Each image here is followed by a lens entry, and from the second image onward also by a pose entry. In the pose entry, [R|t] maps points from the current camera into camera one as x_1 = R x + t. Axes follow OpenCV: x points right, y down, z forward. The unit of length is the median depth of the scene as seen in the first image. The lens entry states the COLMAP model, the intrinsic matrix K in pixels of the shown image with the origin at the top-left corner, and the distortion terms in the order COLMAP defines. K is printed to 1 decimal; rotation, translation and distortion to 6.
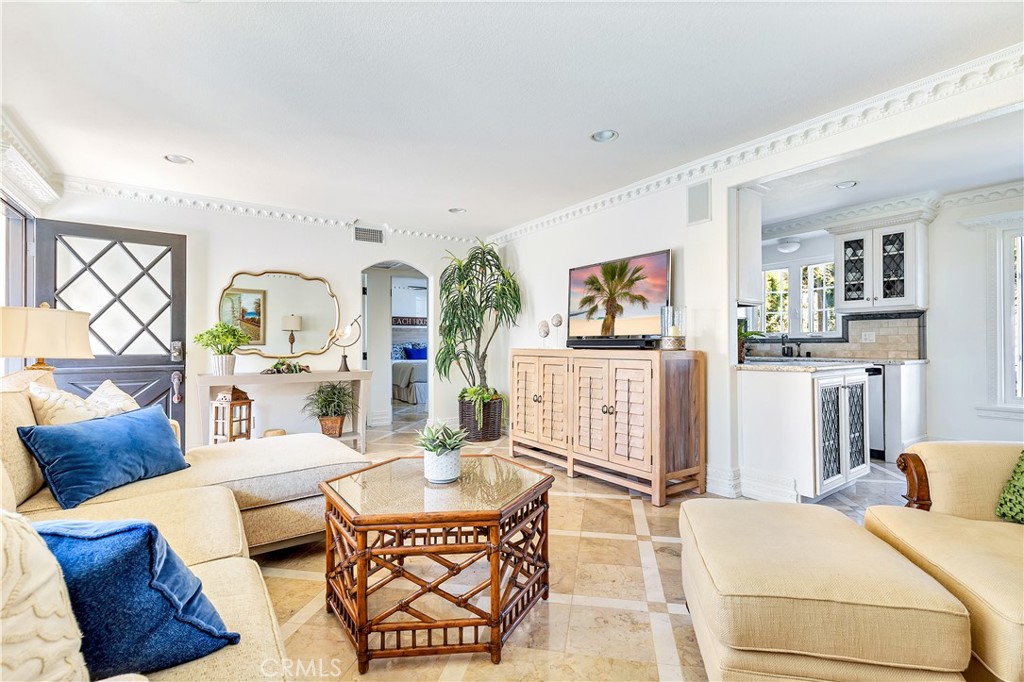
lens RADIAL K [[476.1, 0, 505.4], [0, 476.1, 347.3], [0, 0, 1]] dist [-0.003385, 0.000423]
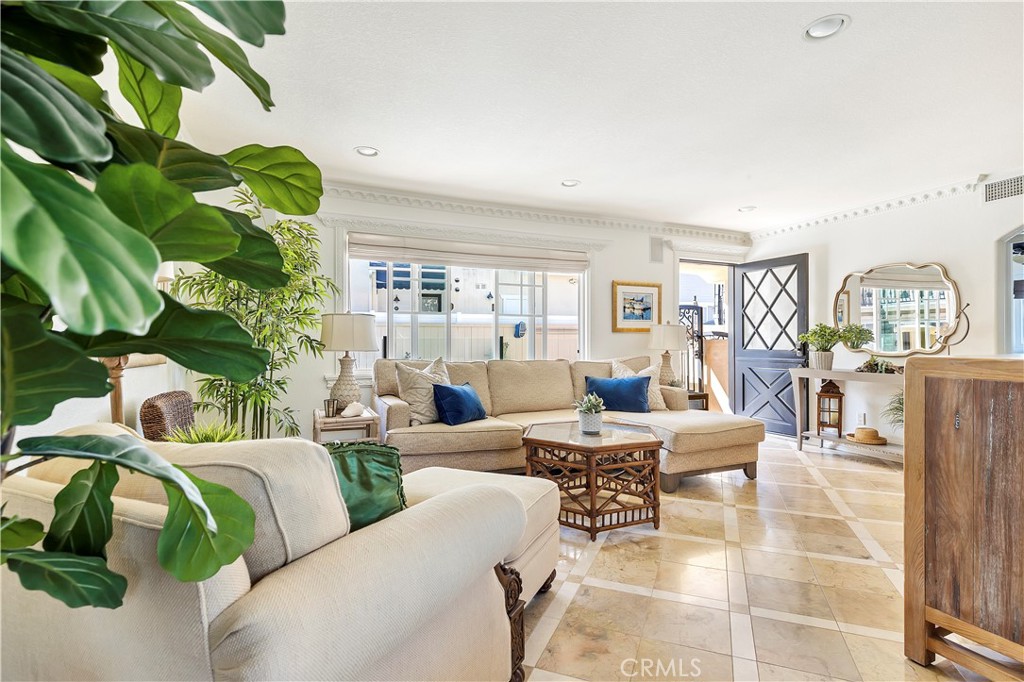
lens RADIAL K [[476.1, 0, 509.3], [0, 476.1, 341.9], [0, 0, 1]] dist [-0.003385, 0.000423]
pose [[-0.198957, -0.000063, -0.980008, 0.671007], [-0.000958, 1.000000, 0.000130, -0.006543], [0.980008, 0.000965, -0.198957, 0.494838]]
